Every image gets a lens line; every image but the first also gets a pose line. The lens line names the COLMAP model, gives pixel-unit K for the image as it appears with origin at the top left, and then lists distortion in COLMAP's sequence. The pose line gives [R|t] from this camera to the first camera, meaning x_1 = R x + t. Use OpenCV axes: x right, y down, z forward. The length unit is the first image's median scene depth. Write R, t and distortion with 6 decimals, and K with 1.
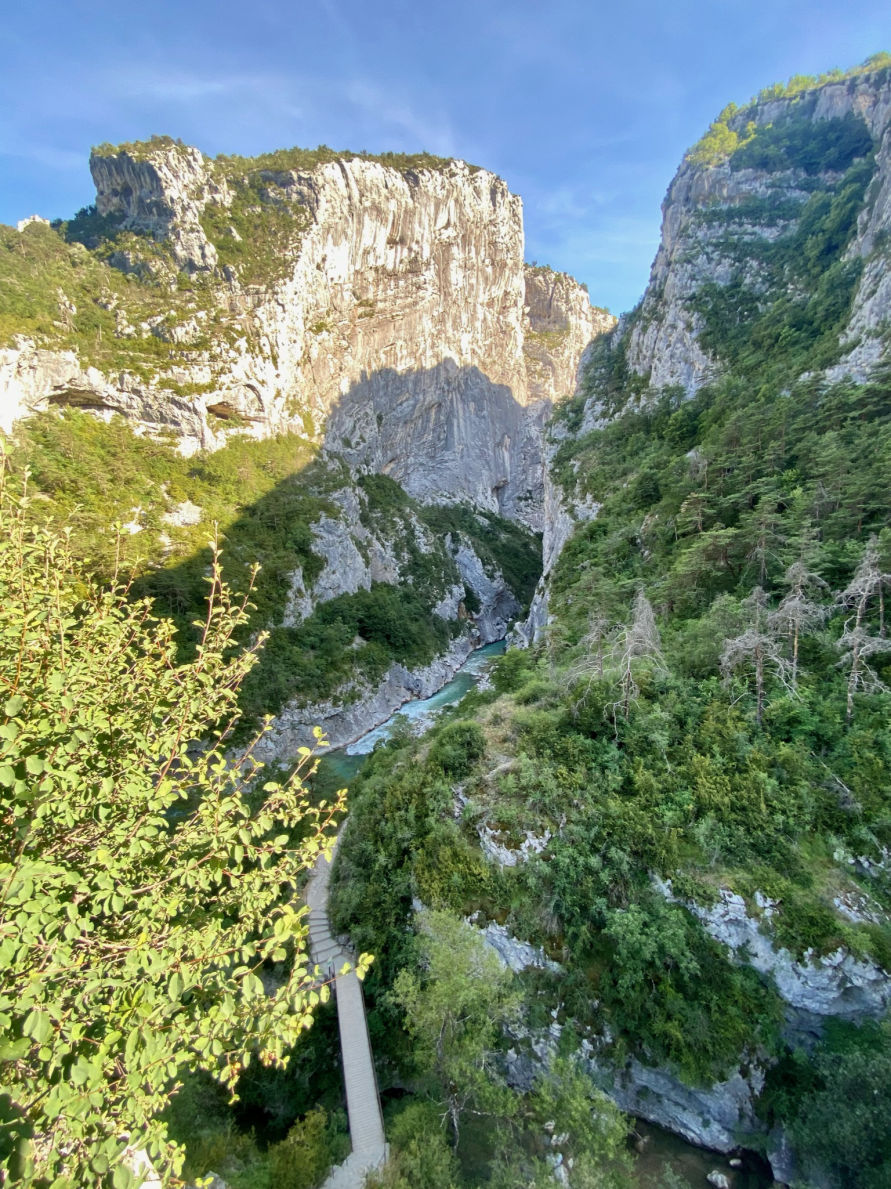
lens RADIAL K [[483.3, 0, 449.9], [0, 483.3, 594.2], [0, 0, 1]] dist [-0.012037, -0.000580]
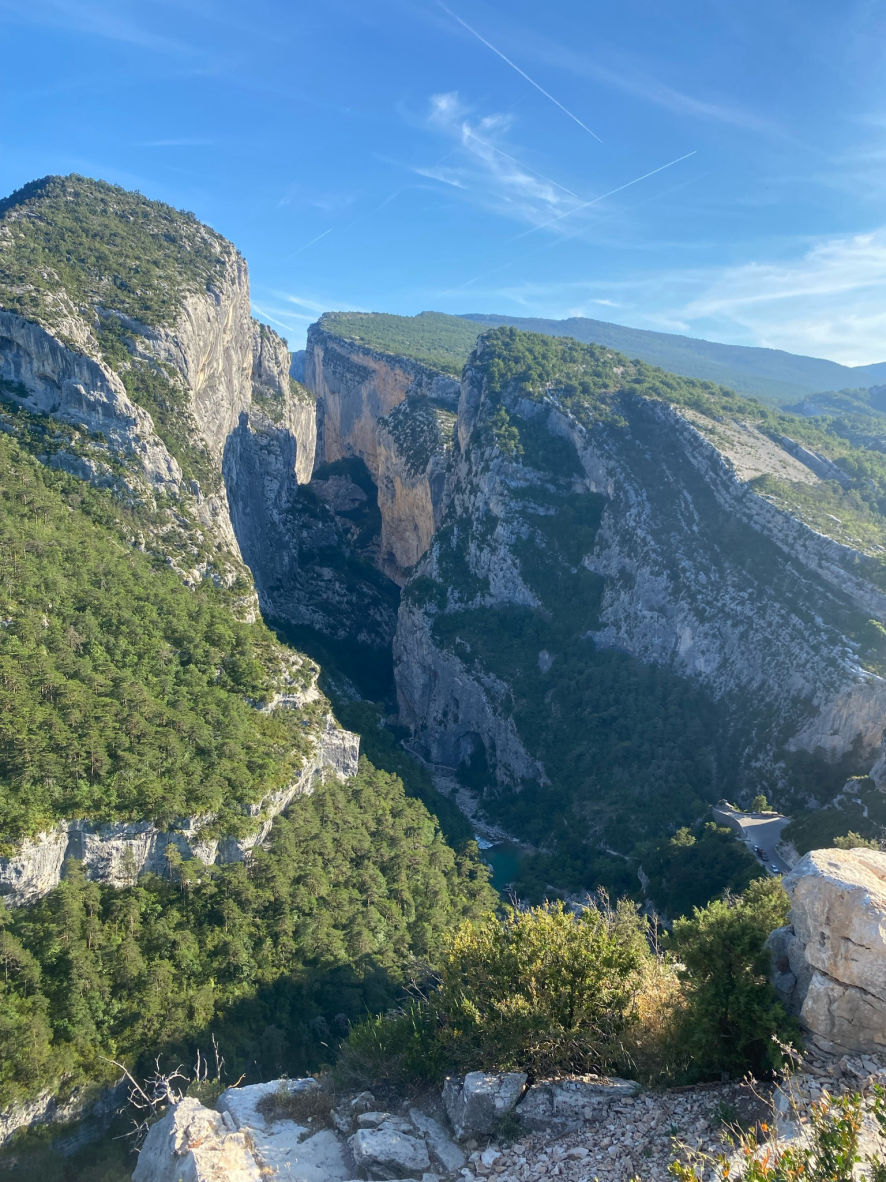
lens RADIAL K [[892.6, 0, 441.4], [0, 892.6, 591.9], [0, 0, 1]] dist [-0.000854, -0.000225]
pose [[0.677807, -0.114321, 0.726298, -1.567573], [0.055400, 0.992971, 0.104596, -0.610570], [-0.733150, -0.030659, 0.679375, -0.784513]]
